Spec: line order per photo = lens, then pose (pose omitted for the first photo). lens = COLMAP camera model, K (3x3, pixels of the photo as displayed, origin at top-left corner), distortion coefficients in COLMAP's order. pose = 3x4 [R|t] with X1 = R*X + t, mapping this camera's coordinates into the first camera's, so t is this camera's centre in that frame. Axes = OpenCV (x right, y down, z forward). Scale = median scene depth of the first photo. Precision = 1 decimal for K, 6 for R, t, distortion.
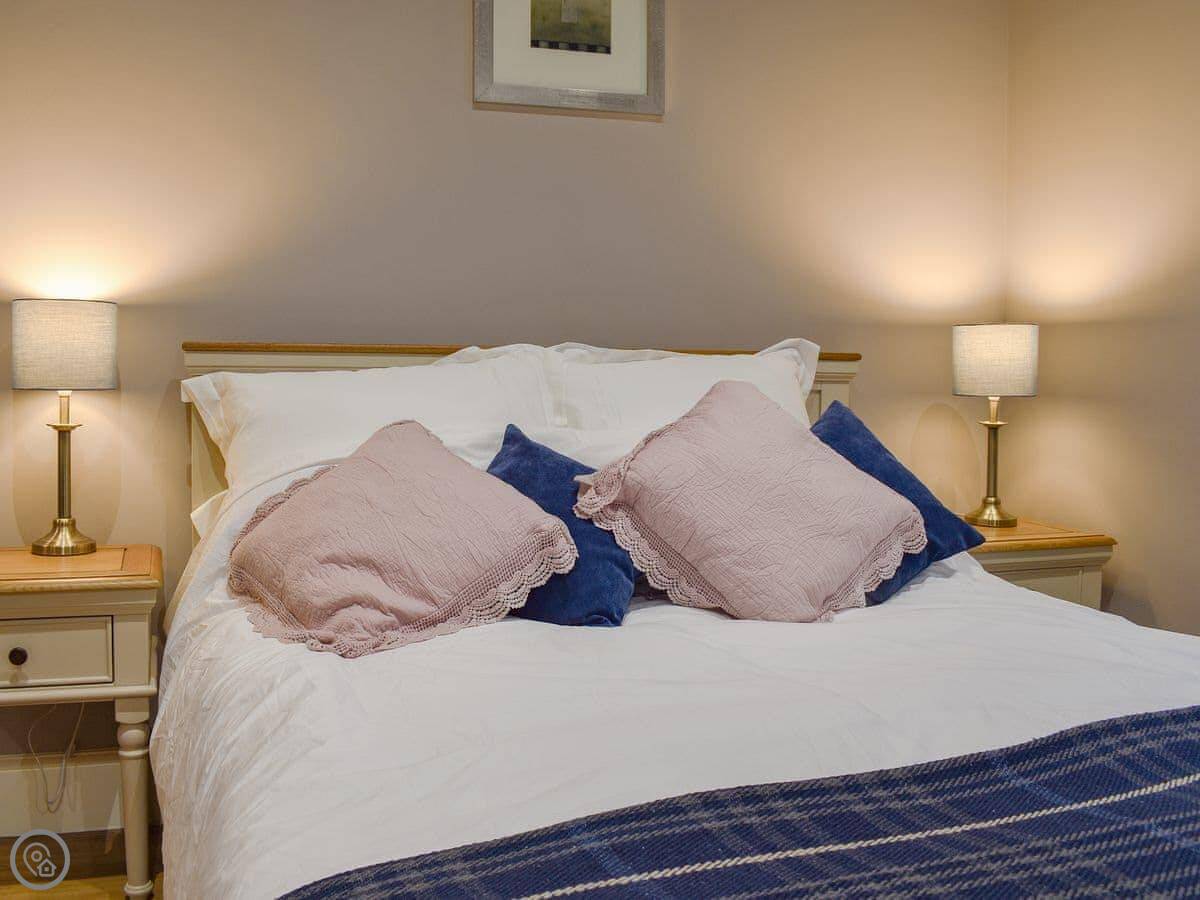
lens RADIAL K [[1069.5, 0, 552.9], [0, 1069.5, 409.3], [0, 0, 1]] dist [-0.071940, 0.015003]
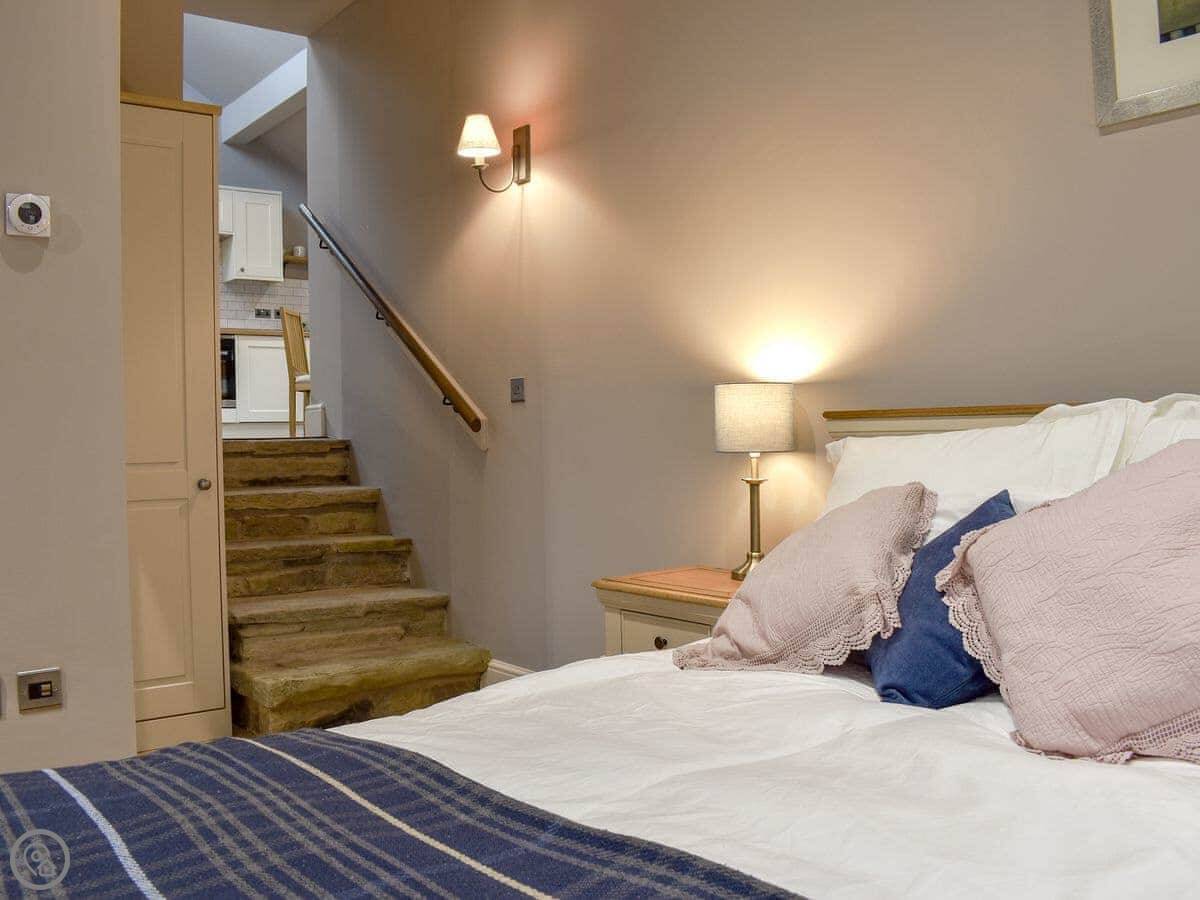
lens RADIAL K [[1113.6, 0, 612.6], [0, 1113.6, 445.7], [0, 0, 1]] dist [-0.086351, 0.000000]
pose [[0.345297, -0.008789, -0.938452, 0.735901], [-0.015446, 0.999767, -0.015046, -0.003763], [0.938366, 0.019691, 0.345081, 0.357919]]
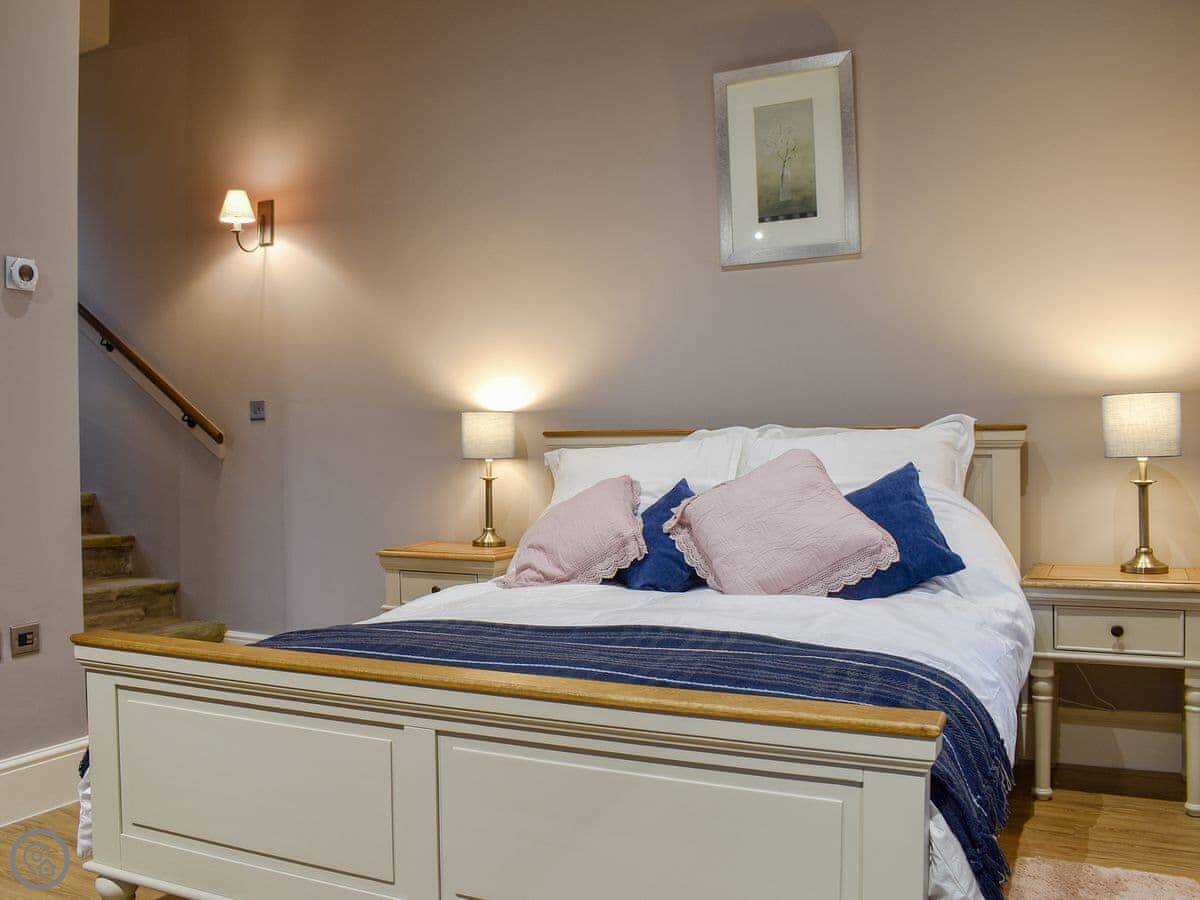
lens RADIAL K [[1113.6, 0, 600.0], [0, 1113.6, 439.9], [0, 0, 1]] dist [-0.086351, 0.000000]
pose [[0.723098, -0.022692, -0.690372, 1.026825], [-0.007222, 0.999157, -0.040406, 0.025371], [0.690707, 0.034204, 0.722325, -0.292899]]
